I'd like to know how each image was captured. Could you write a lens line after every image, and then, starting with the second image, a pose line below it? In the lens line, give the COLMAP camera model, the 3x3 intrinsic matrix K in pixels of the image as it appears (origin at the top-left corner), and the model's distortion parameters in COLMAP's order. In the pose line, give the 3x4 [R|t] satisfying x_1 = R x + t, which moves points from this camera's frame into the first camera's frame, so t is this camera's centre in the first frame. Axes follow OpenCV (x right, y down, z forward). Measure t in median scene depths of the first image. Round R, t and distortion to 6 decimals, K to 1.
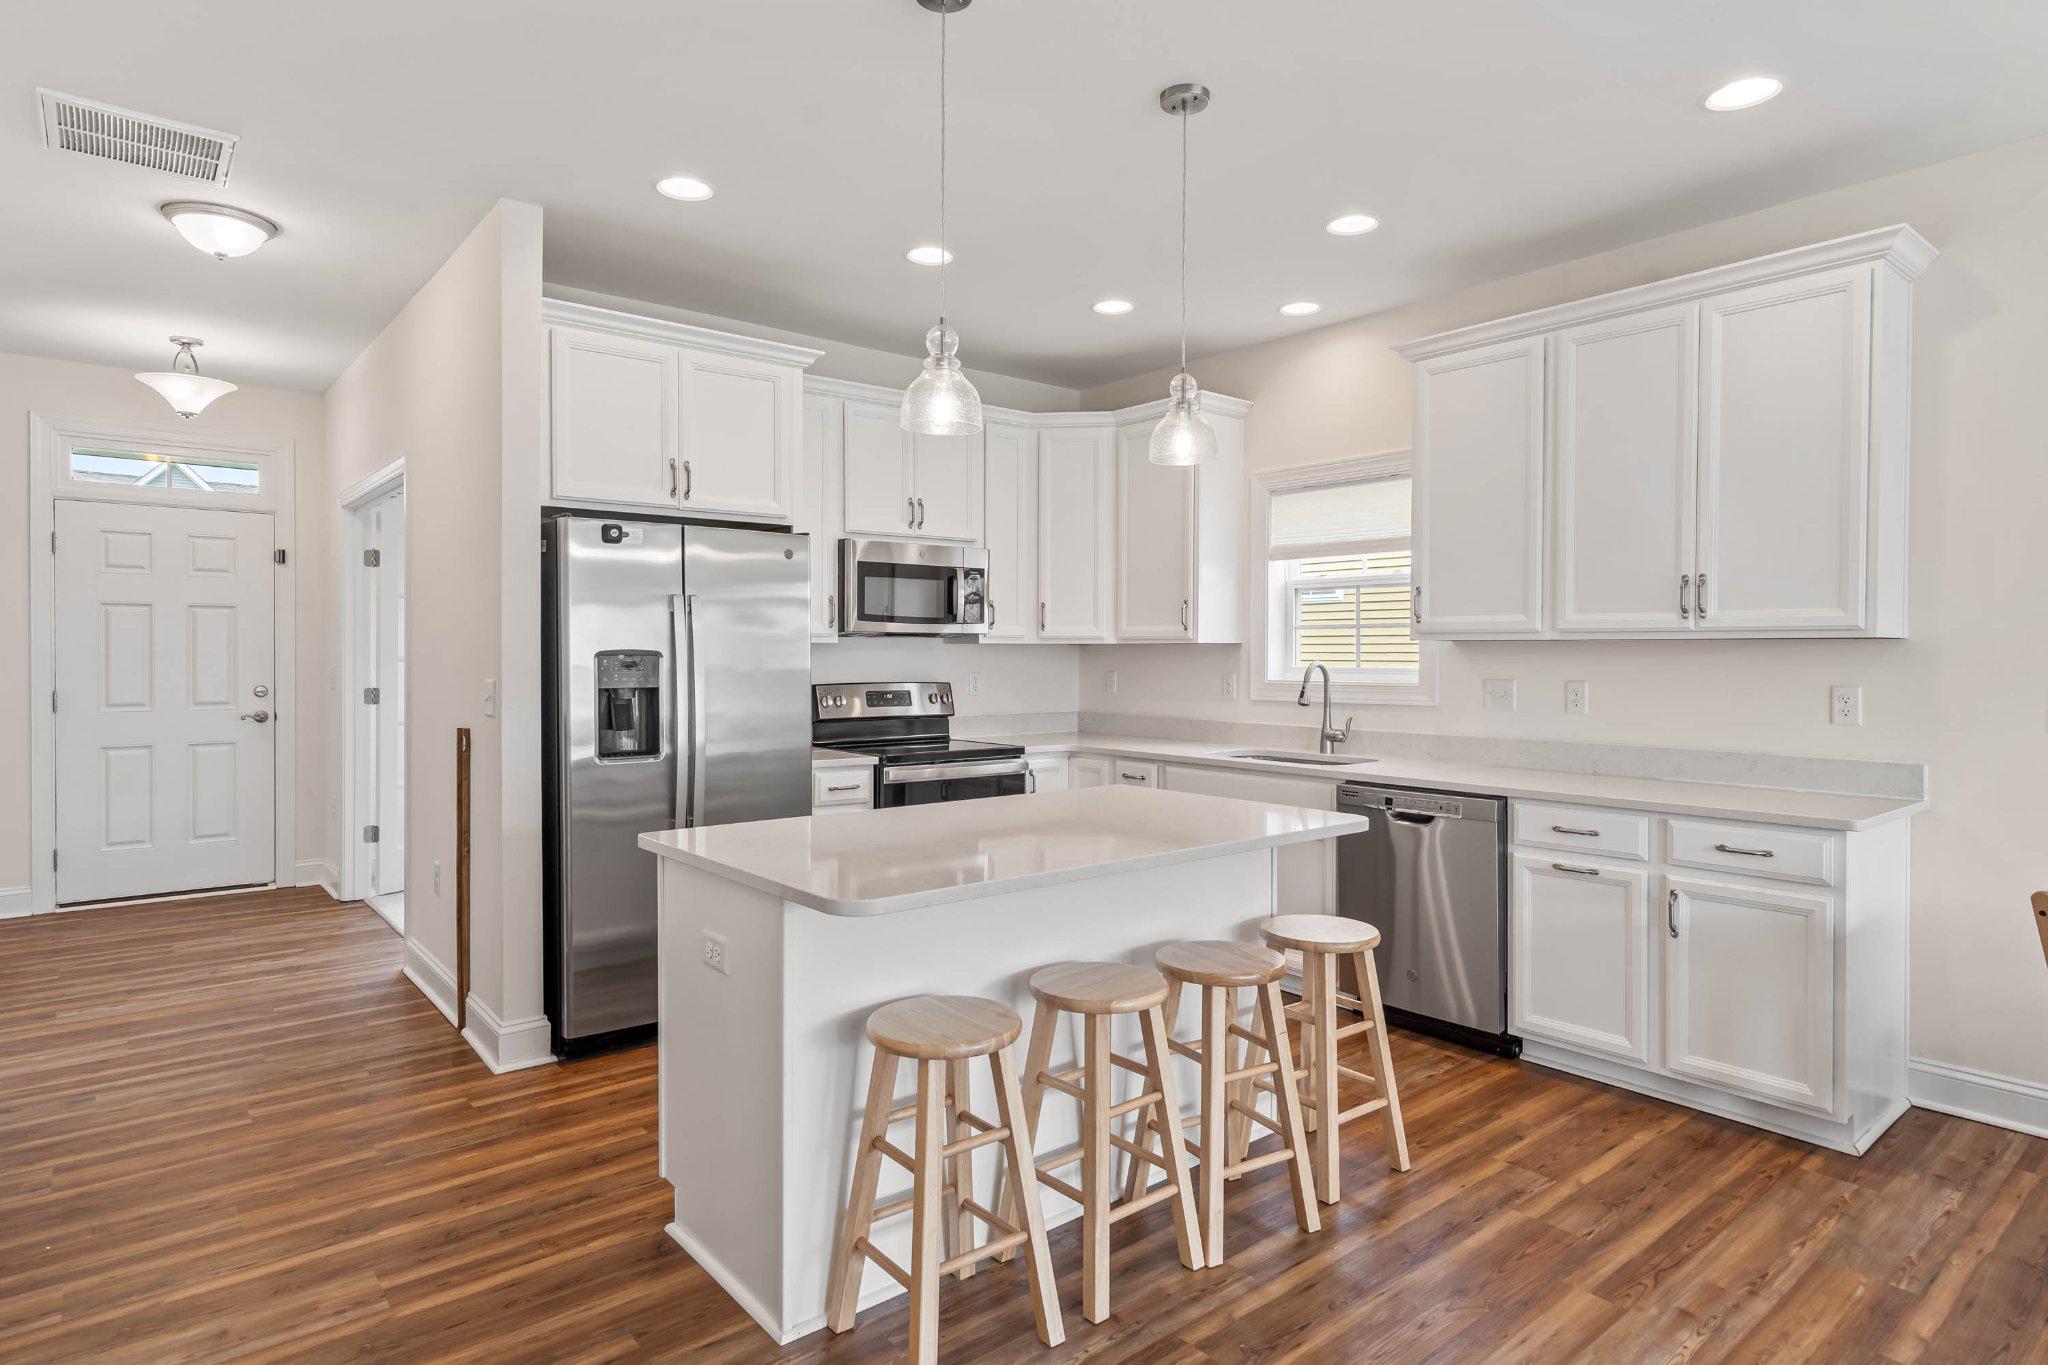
lens RADIAL K [[1110.3, 0, 1021.2], [0, 1110.3, 672.2], [0, 0, 1]] dist [-0.000612, 0.001014]
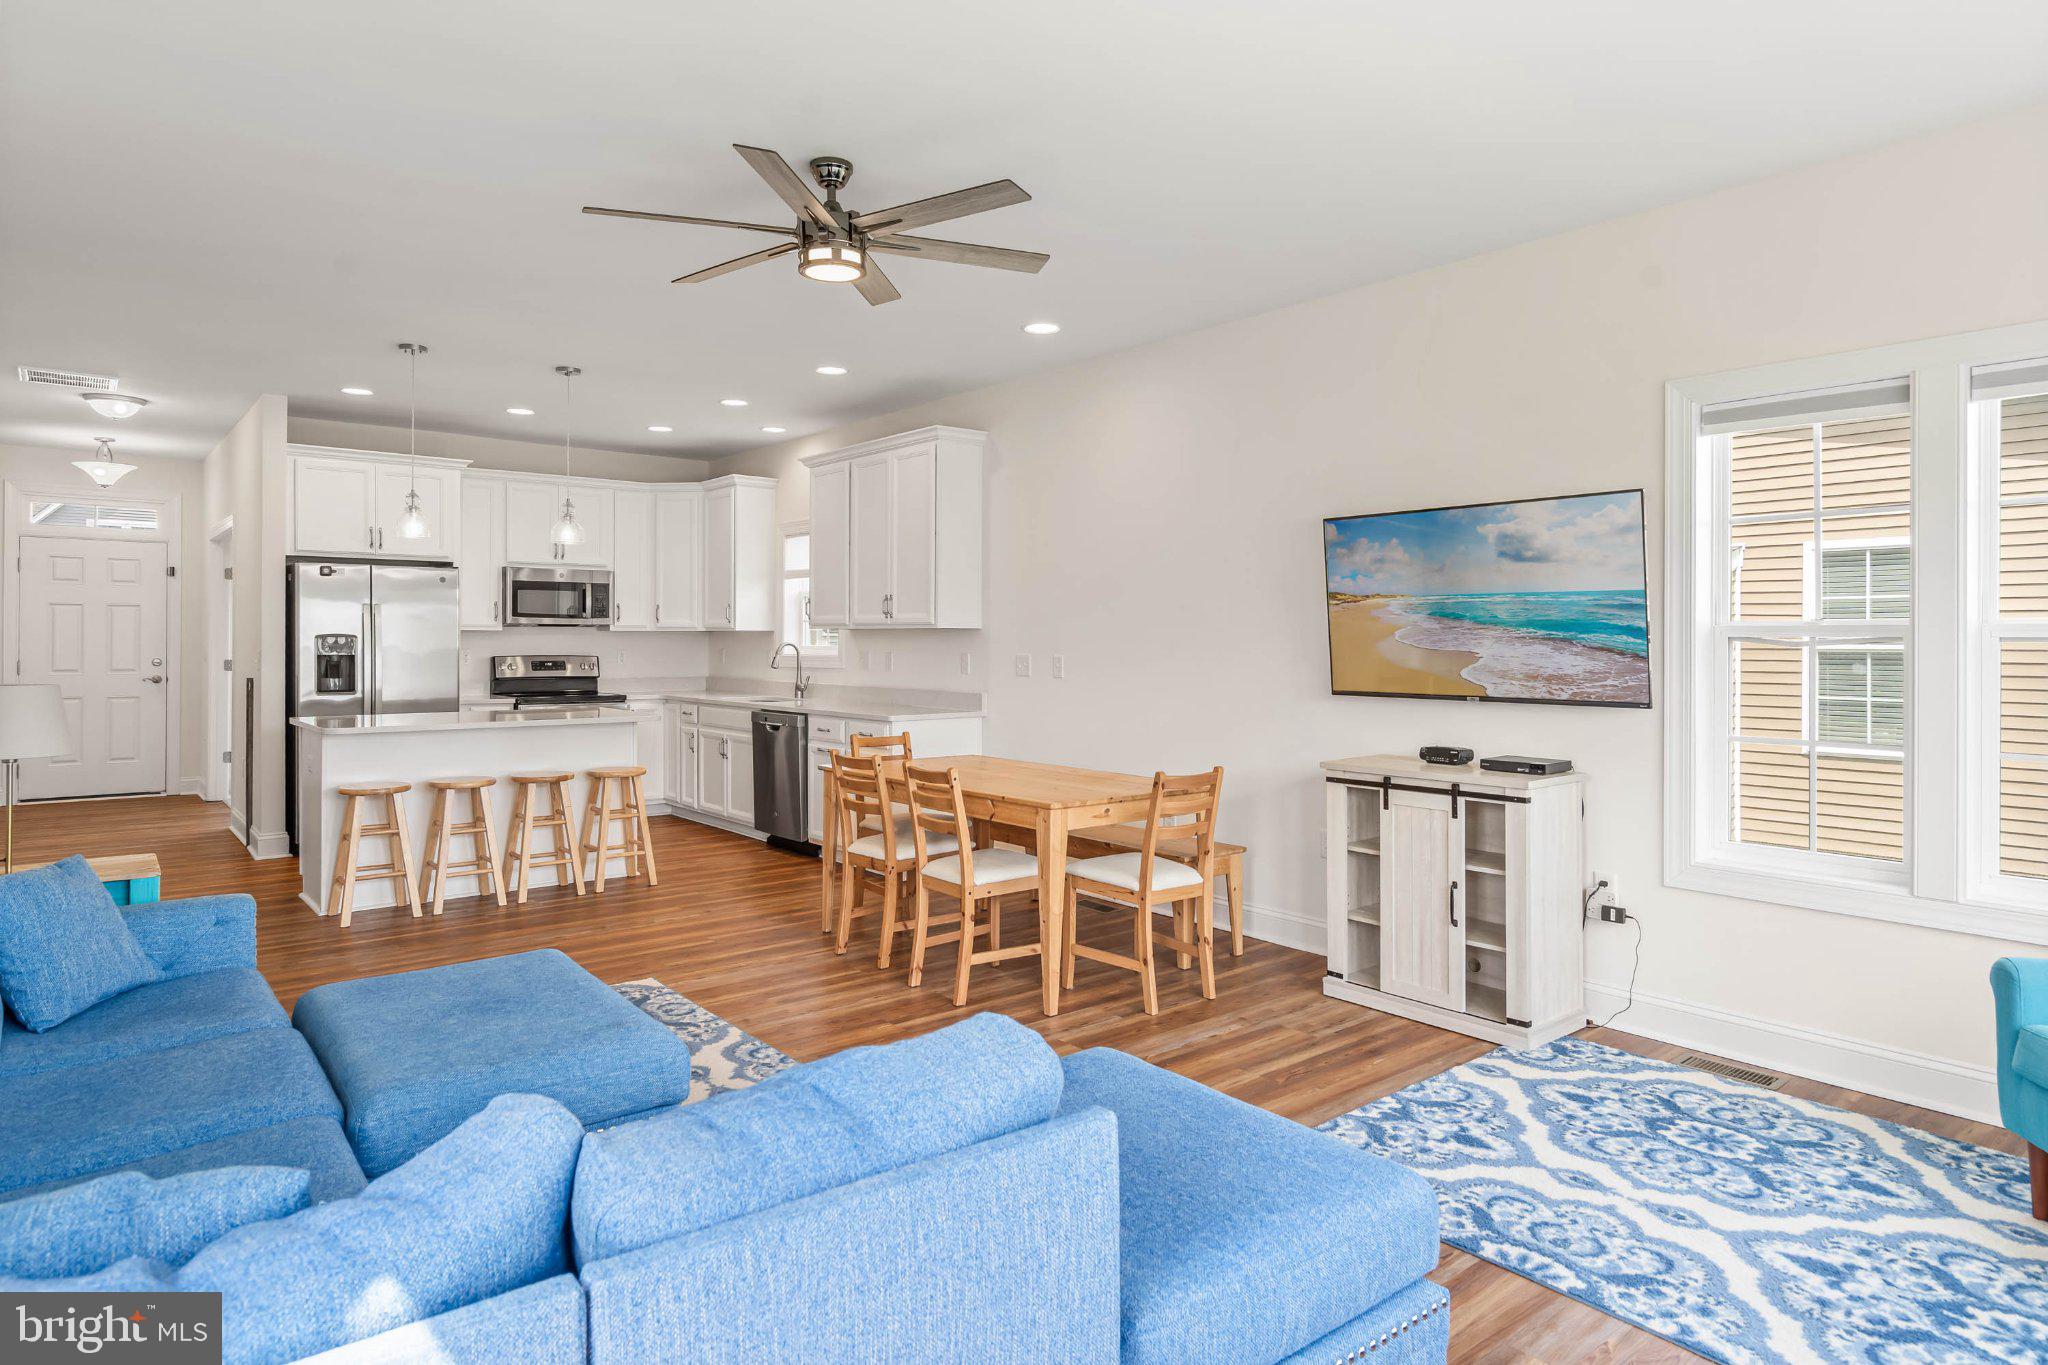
lens RADIAL K [[1170.2, 0, 1031.6], [0, 1170.2, 648.1], [0, 0, 1]] dist [0.002908, -0.002626]
pose [[0.999994, 0.001724, 0.002925, 0.759579], [-0.001687, 0.999921, -0.012489, 0.024817], [-0.002946, 0.012484, 0.999918, -0.900509]]
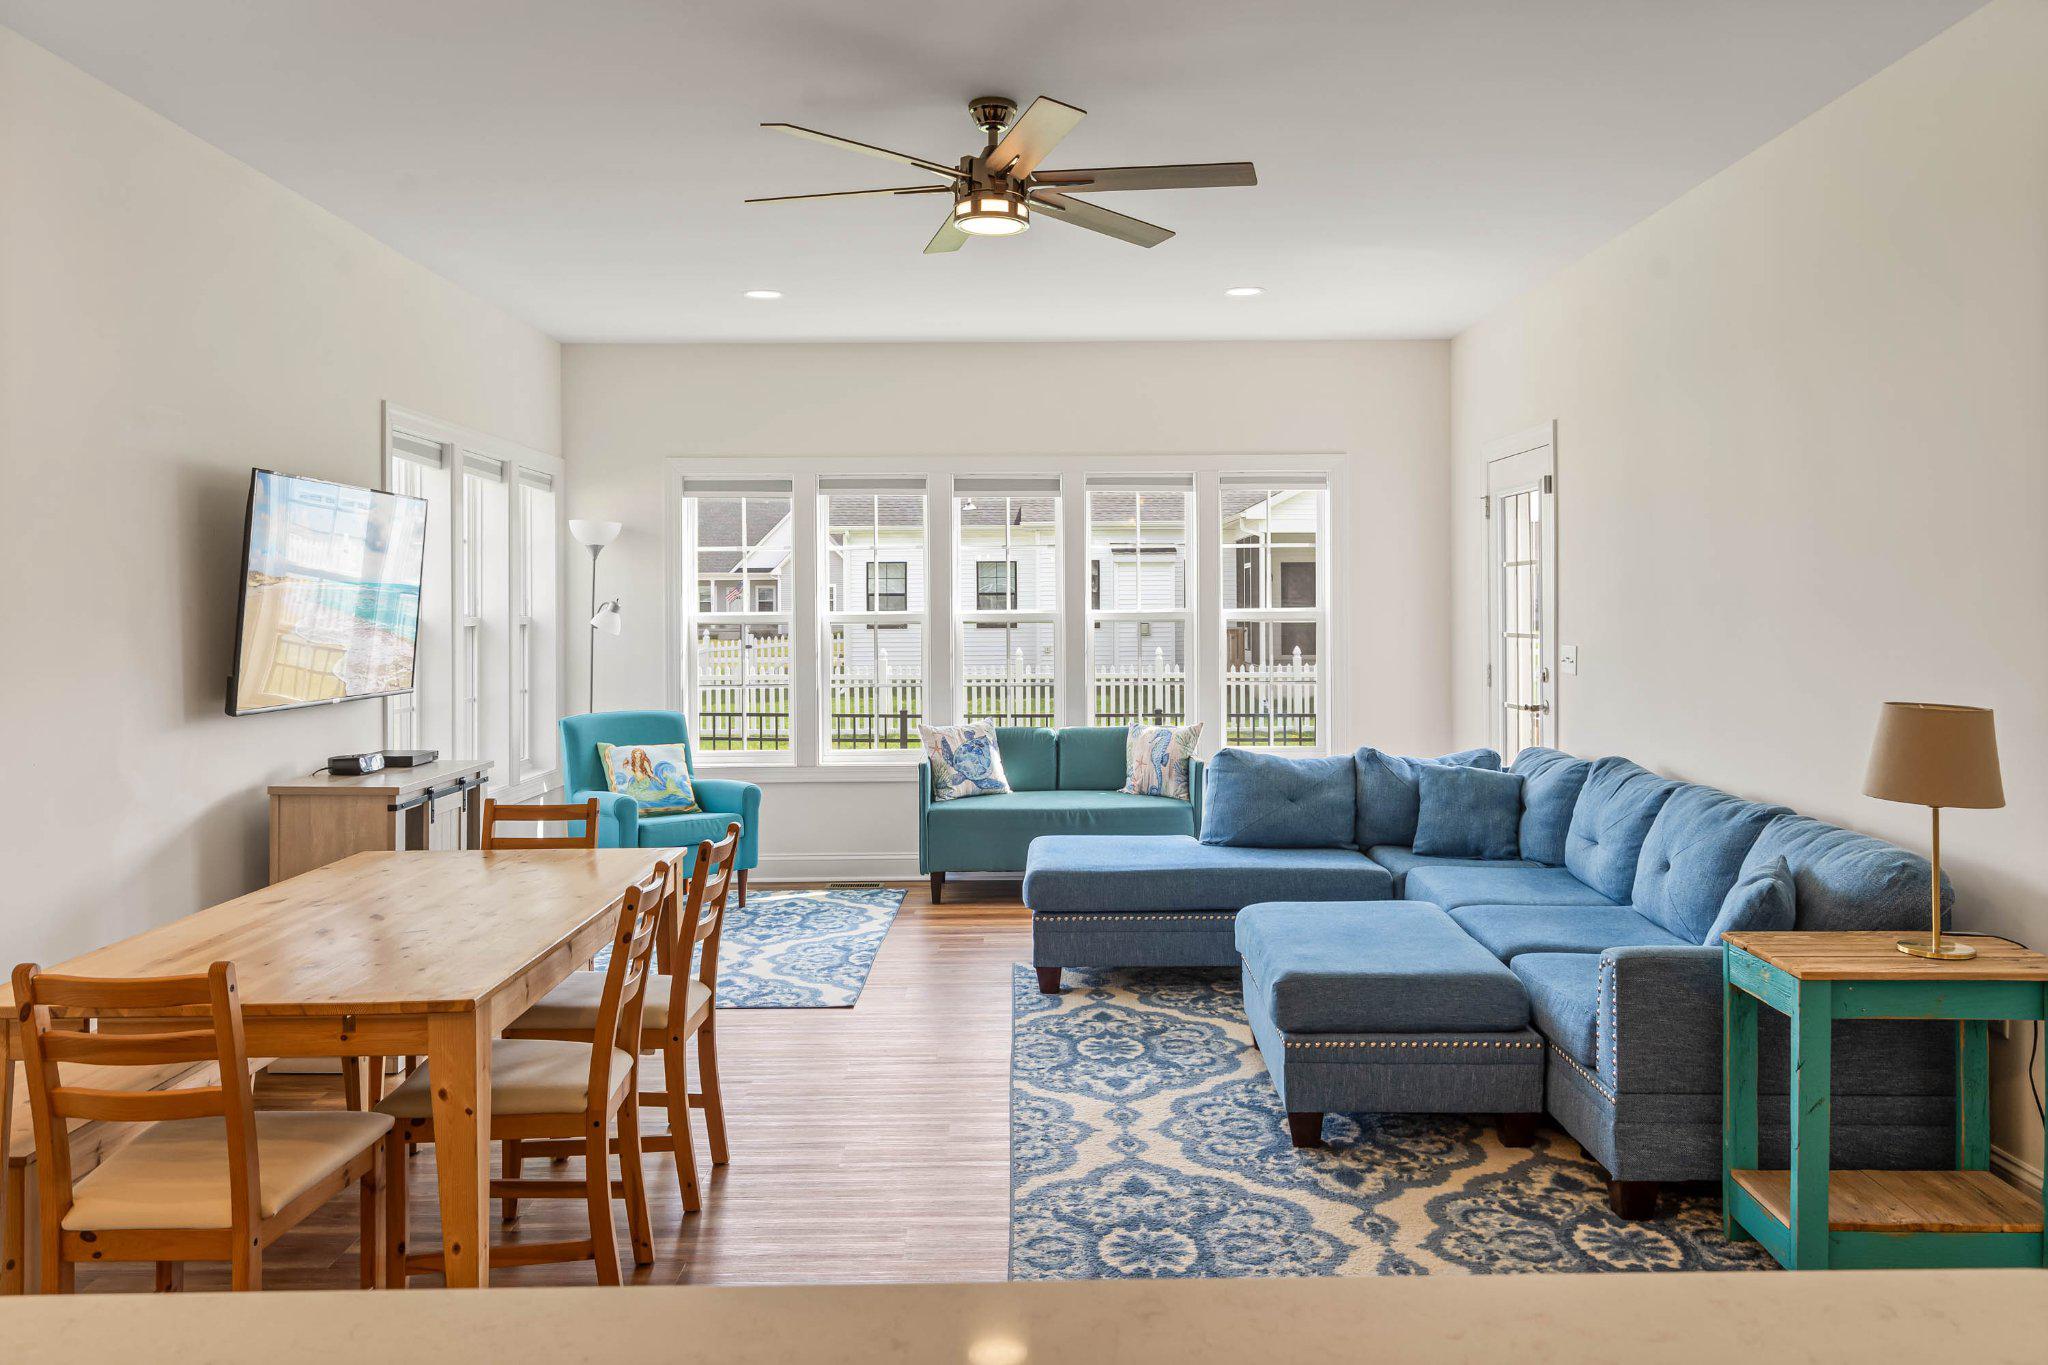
lens RADIAL K [[1455.2, 0, 1029.1], [0, 1455.2, 613.6], [0, 0, 1]] dist [0.002437, 0.006851]
pose [[-0.766945, 0.000104, 0.641712, -0.088557], [0.014570, 0.999745, 0.017252, -0.029826], [-0.641547, 0.022581, -0.766751, 0.824977]]
